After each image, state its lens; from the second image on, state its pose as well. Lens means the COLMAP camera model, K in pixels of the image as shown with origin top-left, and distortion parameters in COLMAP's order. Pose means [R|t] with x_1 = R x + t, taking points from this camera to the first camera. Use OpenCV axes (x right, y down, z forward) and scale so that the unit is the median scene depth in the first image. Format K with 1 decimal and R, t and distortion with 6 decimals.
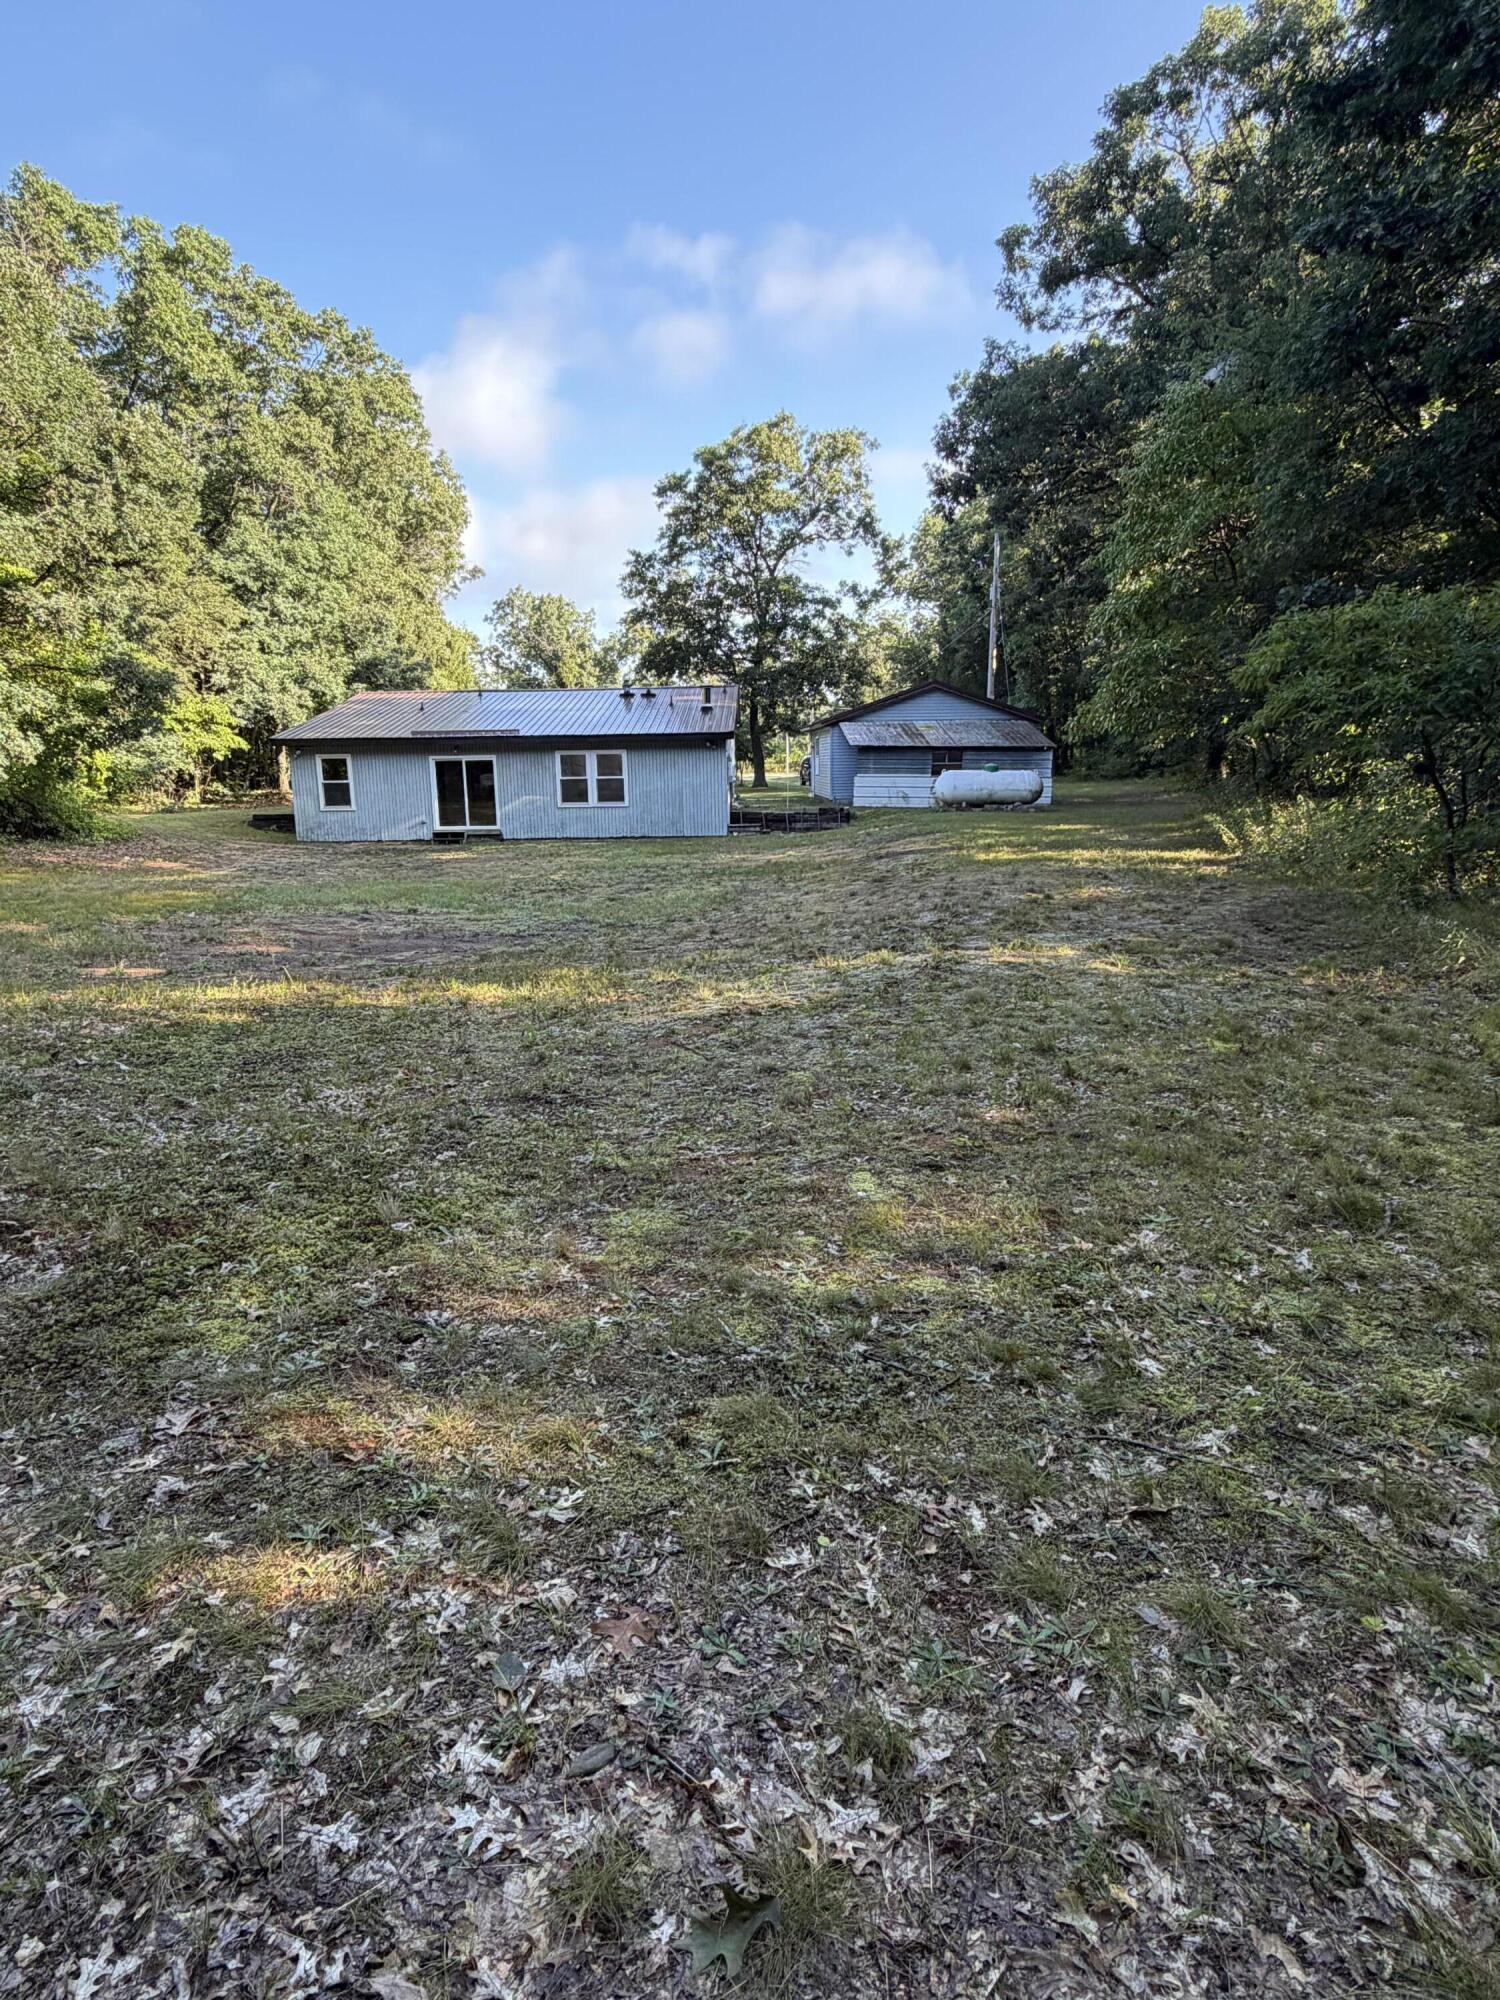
lens RADIAL K [[1101.7, 0, 744.2], [0, 1101.7, 1009.5], [0, 0, 1]] dist [-0.001785, -0.000158]
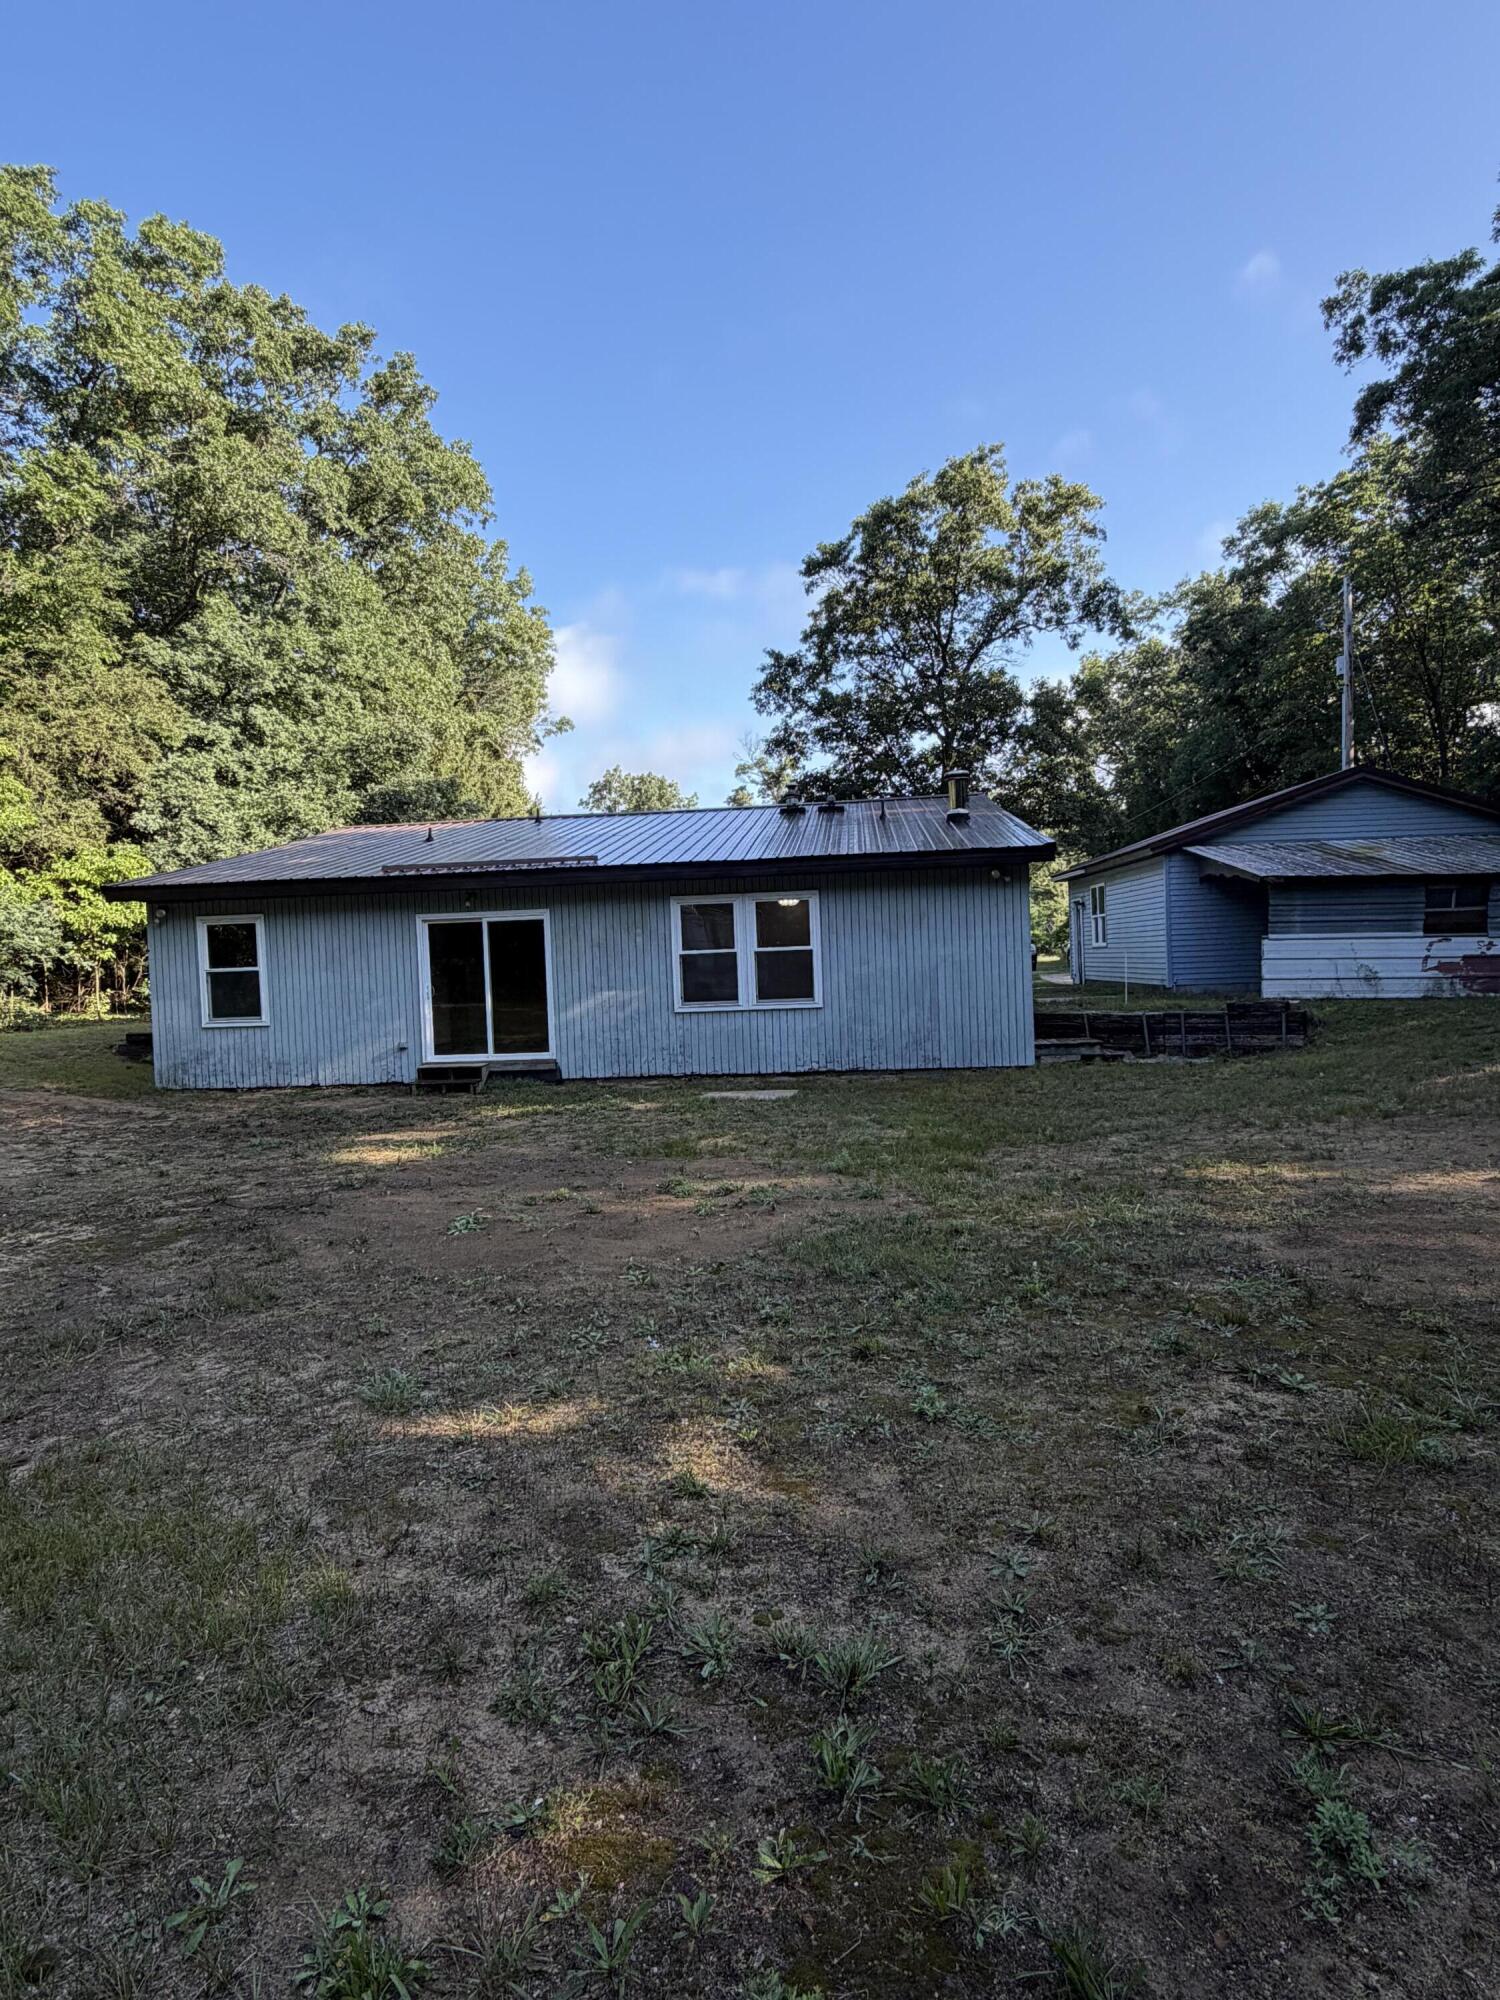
lens RADIAL K [[1101.7, 0, 754.7], [0, 1101.7, 1001.0], [0, 0, 1]] dist [-0.001785, -0.000158]
pose [[0.997164, -0.018981, -0.072827, -0.078163], [0.005675, 0.983883, -0.178725, -0.080498], [0.075046, 0.177805, 0.981200, 0.416626]]
